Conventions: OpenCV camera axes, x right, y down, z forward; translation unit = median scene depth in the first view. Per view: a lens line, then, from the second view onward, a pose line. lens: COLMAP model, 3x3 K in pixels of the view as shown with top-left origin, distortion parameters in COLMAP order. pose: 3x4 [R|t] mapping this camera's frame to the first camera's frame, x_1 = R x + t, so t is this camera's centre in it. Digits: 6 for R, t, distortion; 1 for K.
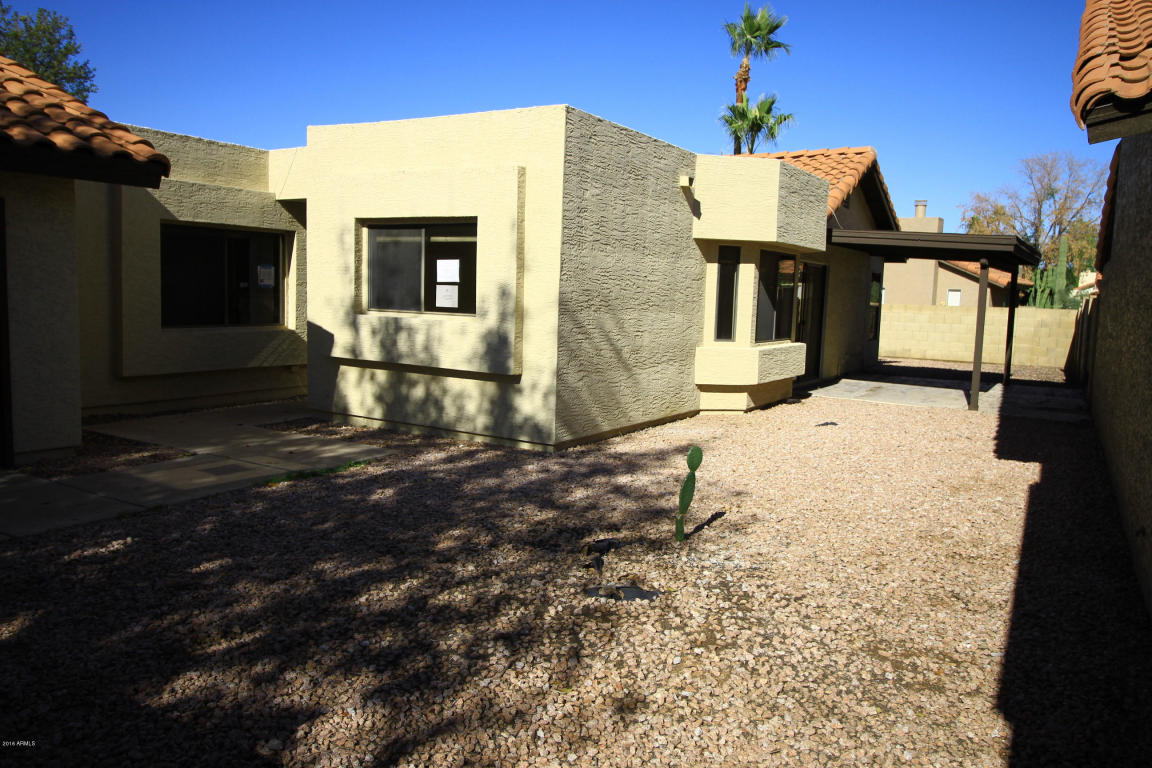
lens RADIAL K [[879.2, 0, 575.2], [0, 879.2, 380.8], [0, 0, 1]] dist [0.008823, 0.000720]
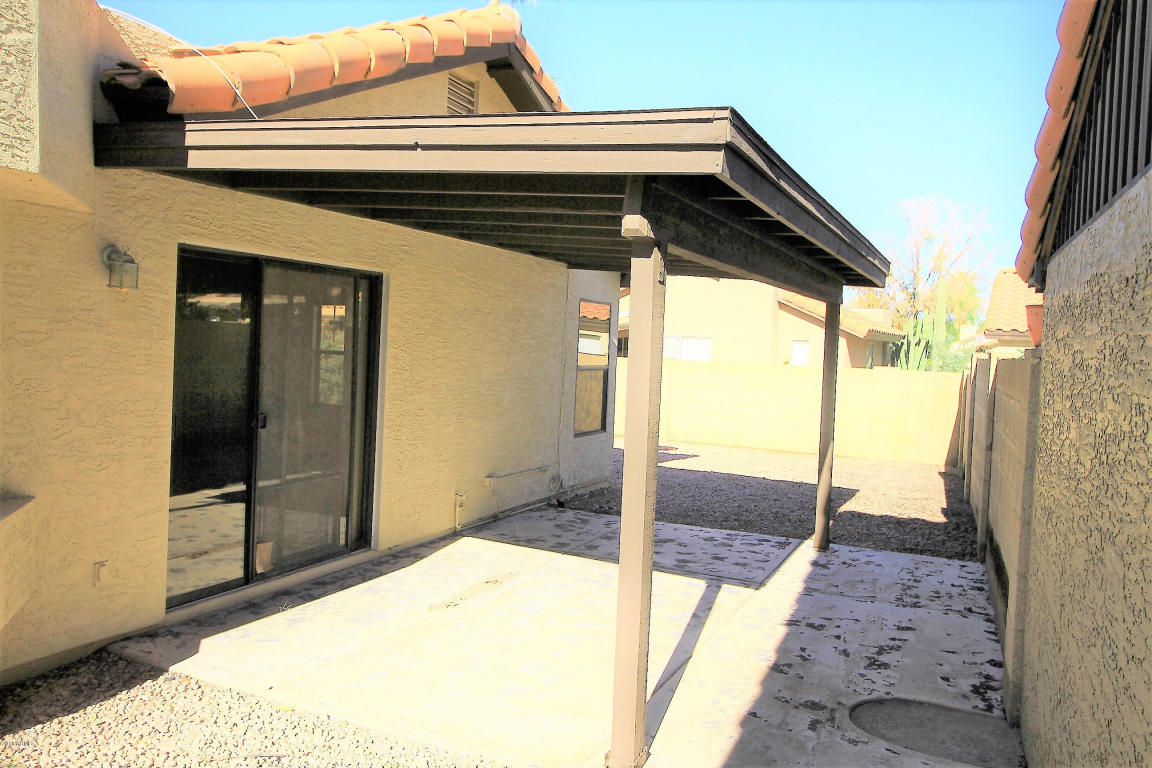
lens RADIAL K [[879.2, 0, 577.0], [0, 879.2, 383.6], [0, 0, 1]] dist [0.008823, 0.000720]
pose [[0.994188, 0.002565, 0.107627, 0.150847], [0.003272, 0.998534, -0.054023, -0.026363], [-0.107608, 0.054061, 0.992723, 0.267467]]
